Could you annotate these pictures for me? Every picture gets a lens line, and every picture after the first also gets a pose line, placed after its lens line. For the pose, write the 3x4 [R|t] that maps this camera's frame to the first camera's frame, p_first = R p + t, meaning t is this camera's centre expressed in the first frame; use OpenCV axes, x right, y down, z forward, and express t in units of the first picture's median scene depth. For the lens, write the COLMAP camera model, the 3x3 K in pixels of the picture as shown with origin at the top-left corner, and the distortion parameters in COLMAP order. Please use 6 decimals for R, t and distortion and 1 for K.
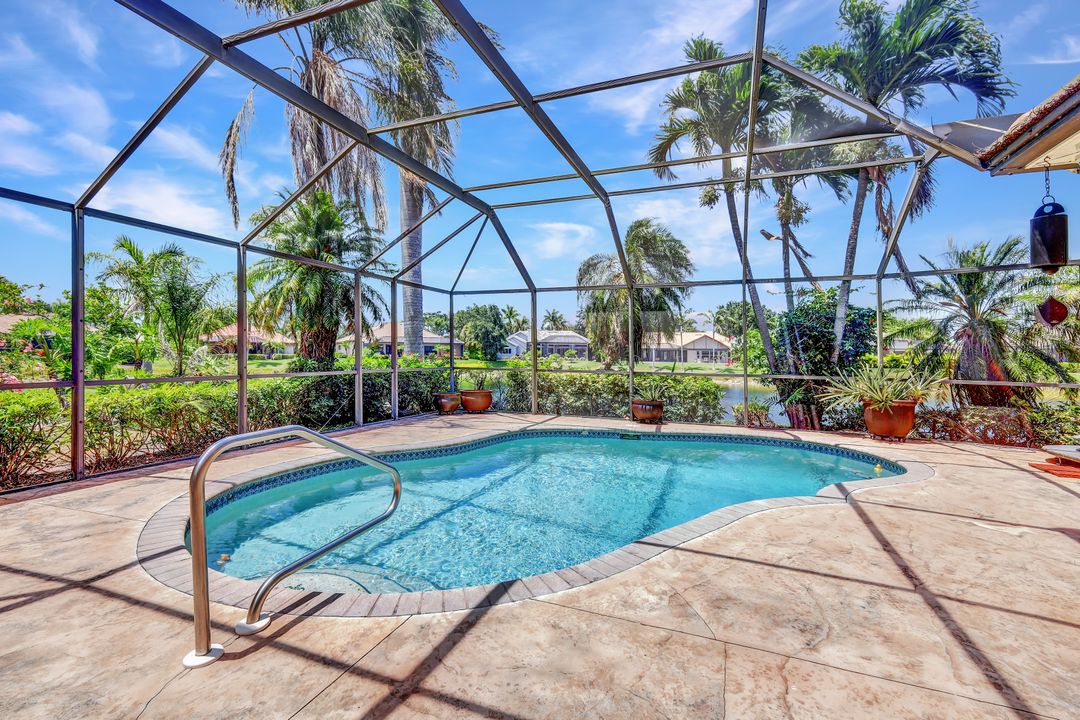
lens RADIAL K [[472.5, 0, 539.2], [0, 472.5, 343.4], [0, 0, 1]] dist [0.004187, 0.000477]
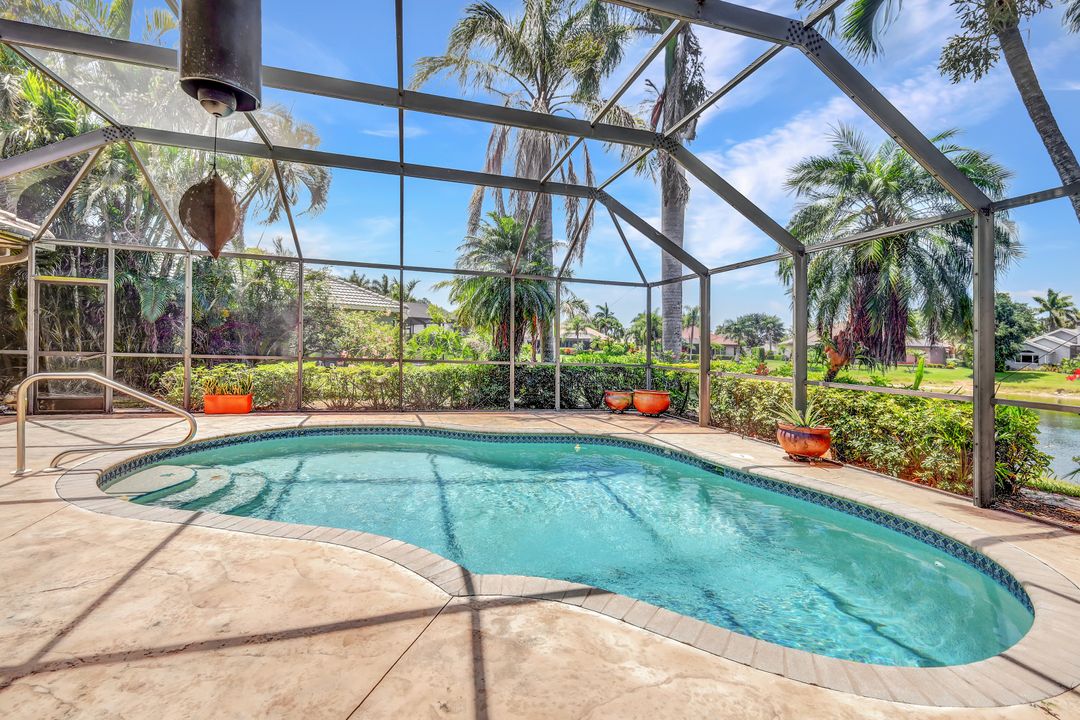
lens RADIAL K [[472.5, 0, 539.2], [0, 472.5, 343.4], [0, 0, 1]] dist [0.004187, 0.000477]
pose [[0.618117, 0.005707, -0.786065, 1.302679], [-0.008943, 0.999960, 0.000227, 0.029678], [0.786035, 0.006890, 0.618144, 0.808942]]
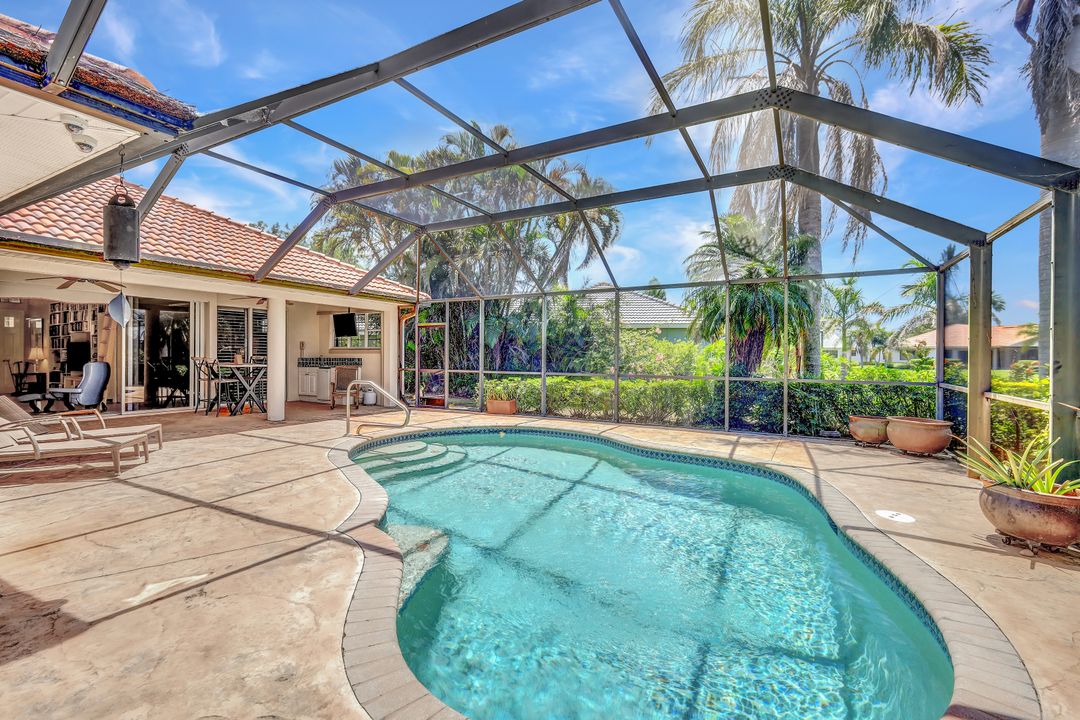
lens RADIAL K [[478.5, 0, 544.8], [0, 478.5, 351.0], [0, 0, 1]] dist [0.011278, 0.000216]
pose [[-0.123855, -0.020365, -0.992091, 1.642177], [0.015332, 0.999631, -0.022434, 0.042420], [0.992182, -0.017989, -0.123497, 1.660030]]
